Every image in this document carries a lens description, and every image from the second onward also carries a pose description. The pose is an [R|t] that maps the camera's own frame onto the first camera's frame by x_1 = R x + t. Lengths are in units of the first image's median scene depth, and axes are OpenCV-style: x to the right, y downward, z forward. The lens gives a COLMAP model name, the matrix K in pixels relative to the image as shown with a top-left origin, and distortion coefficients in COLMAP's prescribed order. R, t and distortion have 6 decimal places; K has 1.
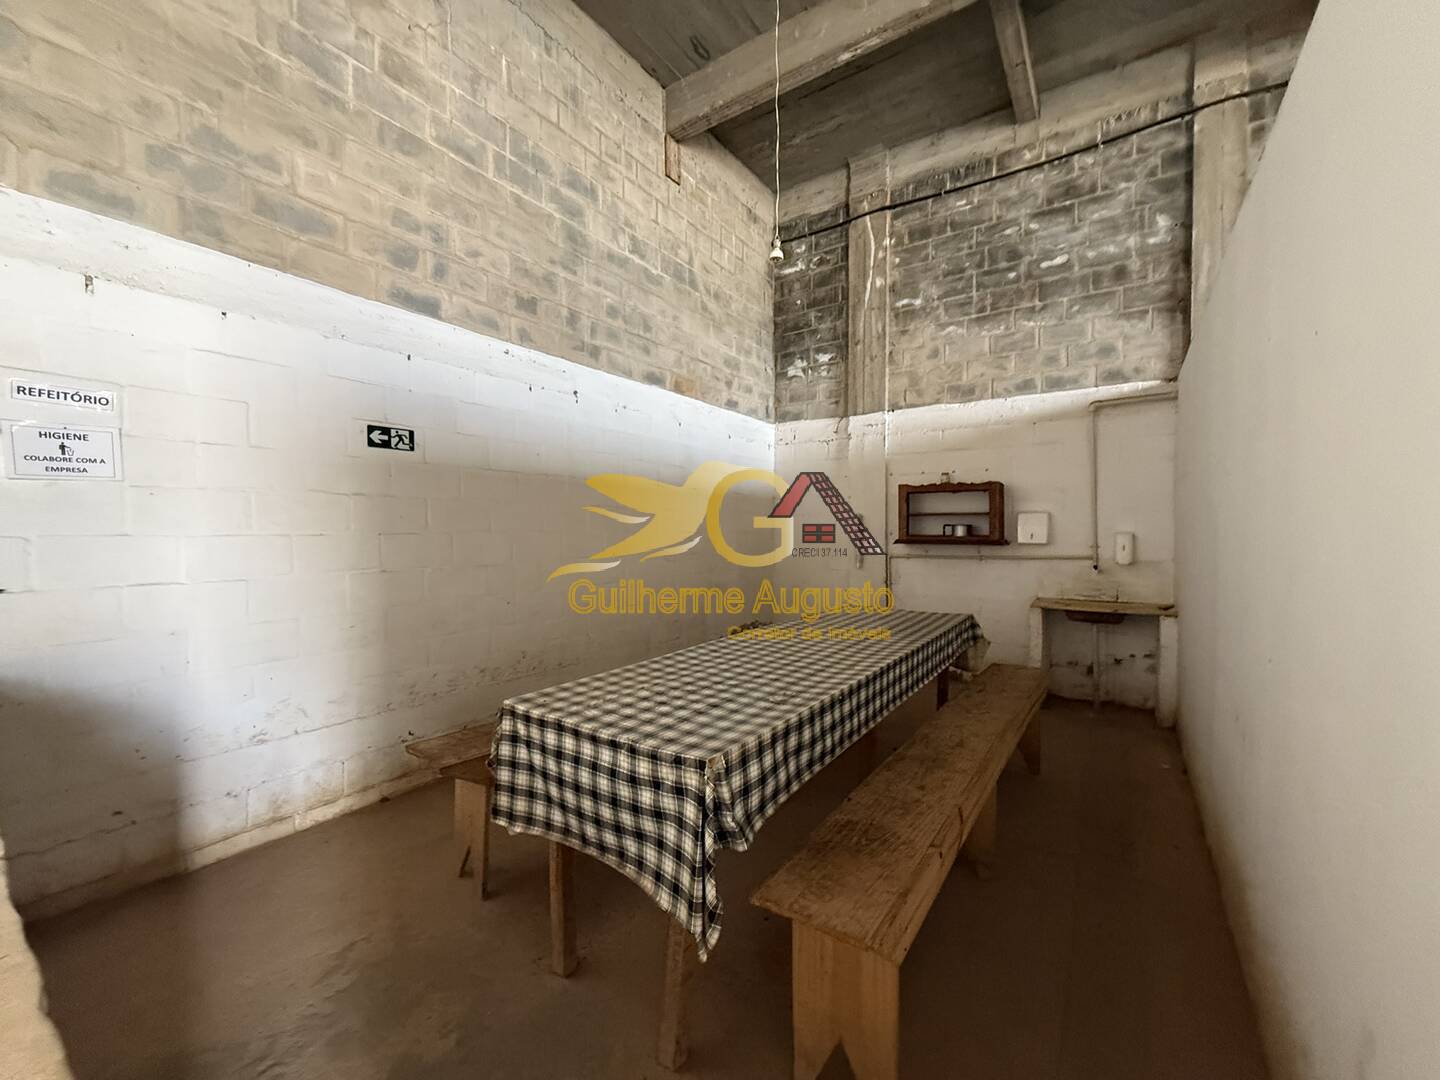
lens RADIAL K [[575.9, 0, 727.8], [0, 575.9, 542.1], [0, 0, 1]] dist [0.000463, 0.000204]
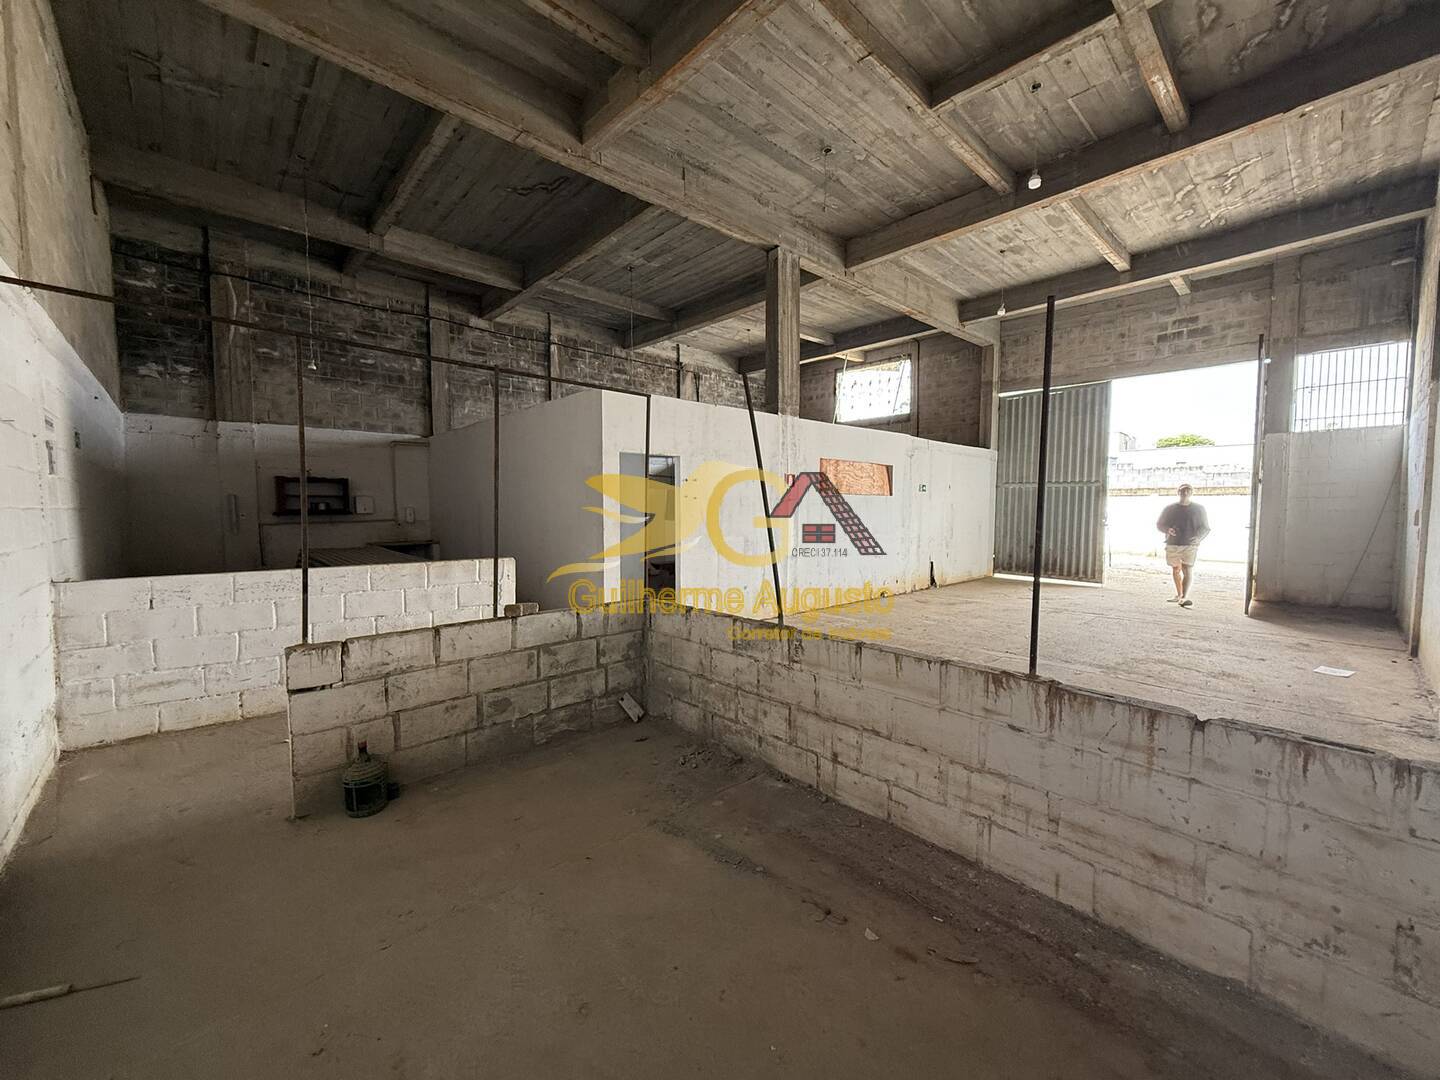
lens RADIAL K [[575.9, 0, 726.3], [0, 575.9, 537.7], [0, 0, 1]] dist [0.000463, 0.000204]
pose [[0.222122, -0.055075, 0.973462, -0.981904], [0.020455, 0.998447, 0.051821, 0.008390], [-0.974804, 0.008401, 0.222903, -0.518873]]
